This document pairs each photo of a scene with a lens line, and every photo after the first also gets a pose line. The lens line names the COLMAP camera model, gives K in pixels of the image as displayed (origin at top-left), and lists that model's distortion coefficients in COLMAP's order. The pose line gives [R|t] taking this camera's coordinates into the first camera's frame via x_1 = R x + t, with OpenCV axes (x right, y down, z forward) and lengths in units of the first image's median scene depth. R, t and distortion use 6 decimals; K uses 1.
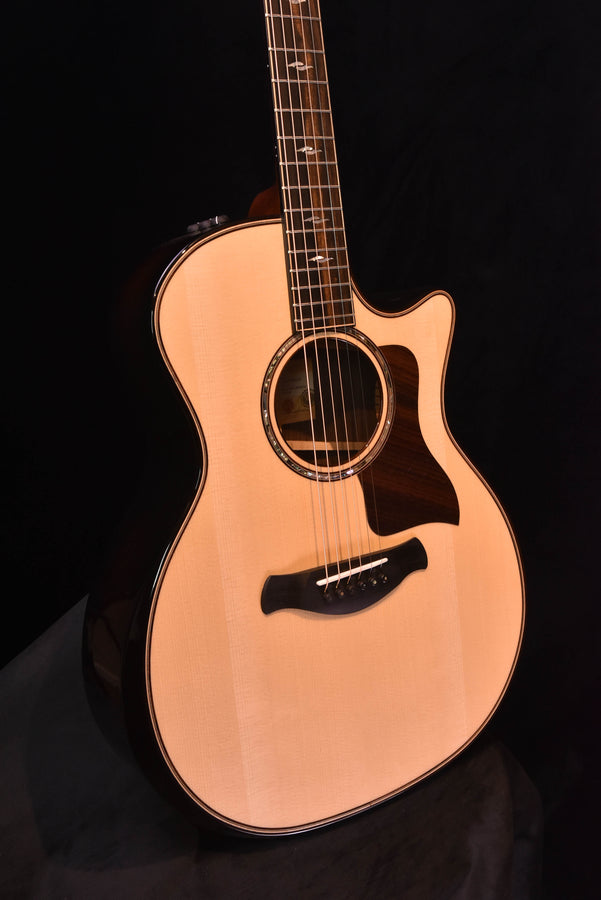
lens RADIAL K [[952.4, 0, 300.5], [0, 952.4, 450.0], [0, 0, 1]] dist [-0.001563, 0.031993]
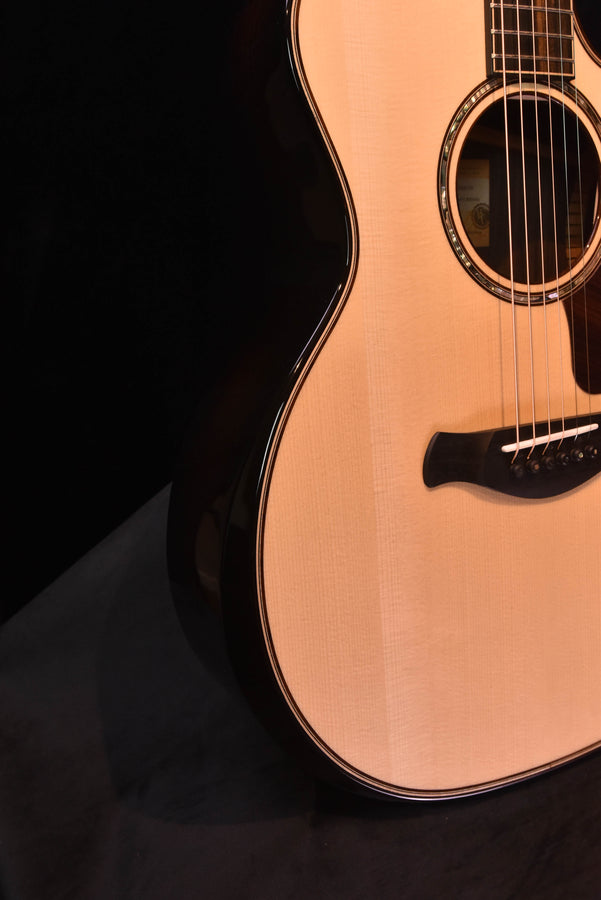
lens RADIAL K [[868.6, 0, 300.5], [0, 868.6, 450.0], [0, 0, 1]] dist [-0.036776, 0.054697]
pose [[0.994850, 0.043556, -0.091525, -0.071923], [-0.040589, 0.998596, 0.034029, 0.126129], [0.092879, -0.030139, 0.995221, 0.360231]]
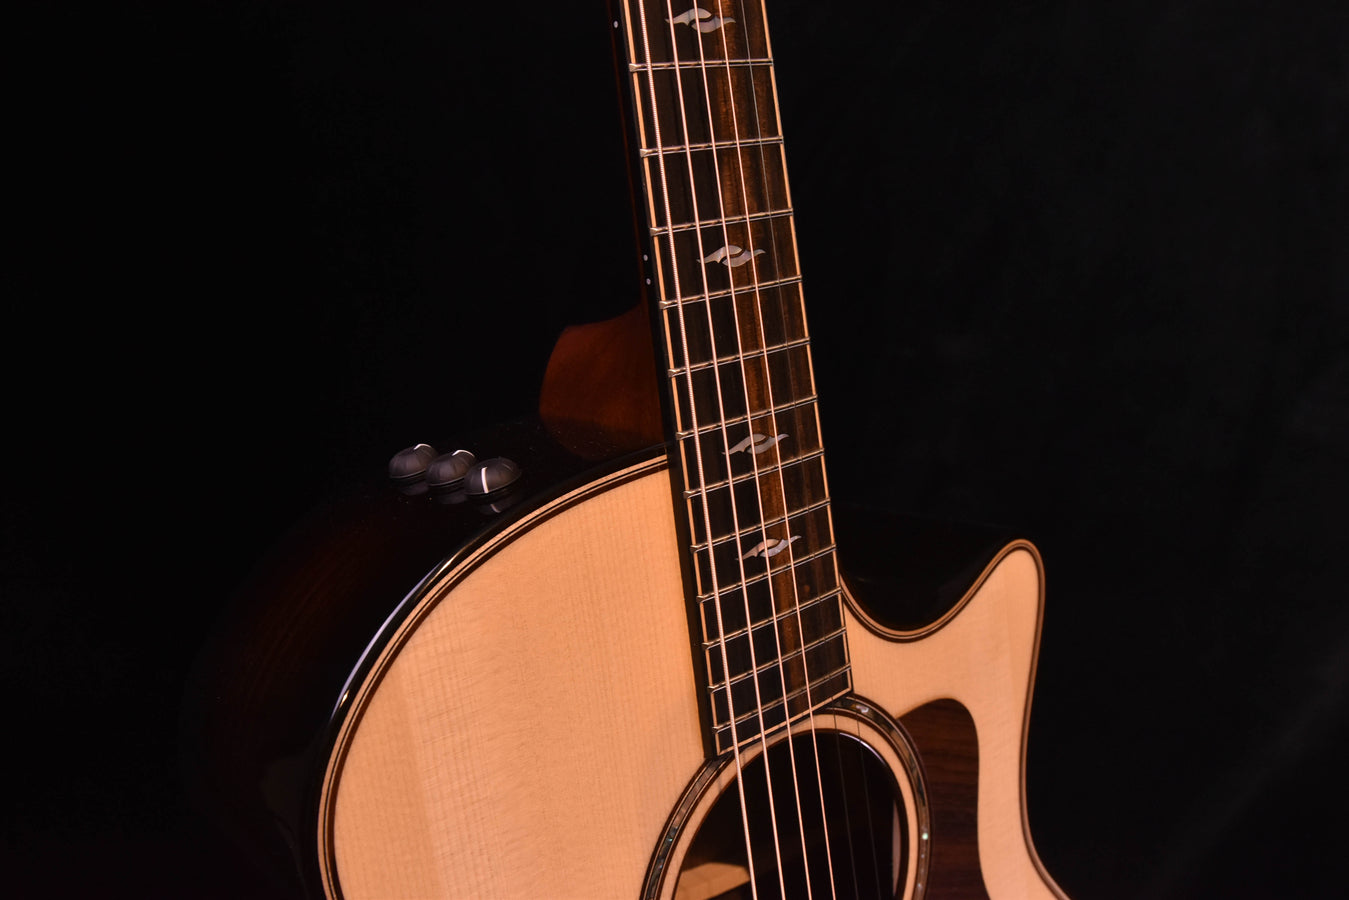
lens RADIAL K [[1301.9, 0, 674.5], [0, 1301.9, 450.0], [0, 0, 1]] dist [-0.036776, 0.054697]
pose [[0.989493, -0.046146, 0.137022, -0.082375], [0.039250, 0.997844, 0.052607, -0.262496], [-0.139154, -0.046676, 0.989170, 0.504546]]
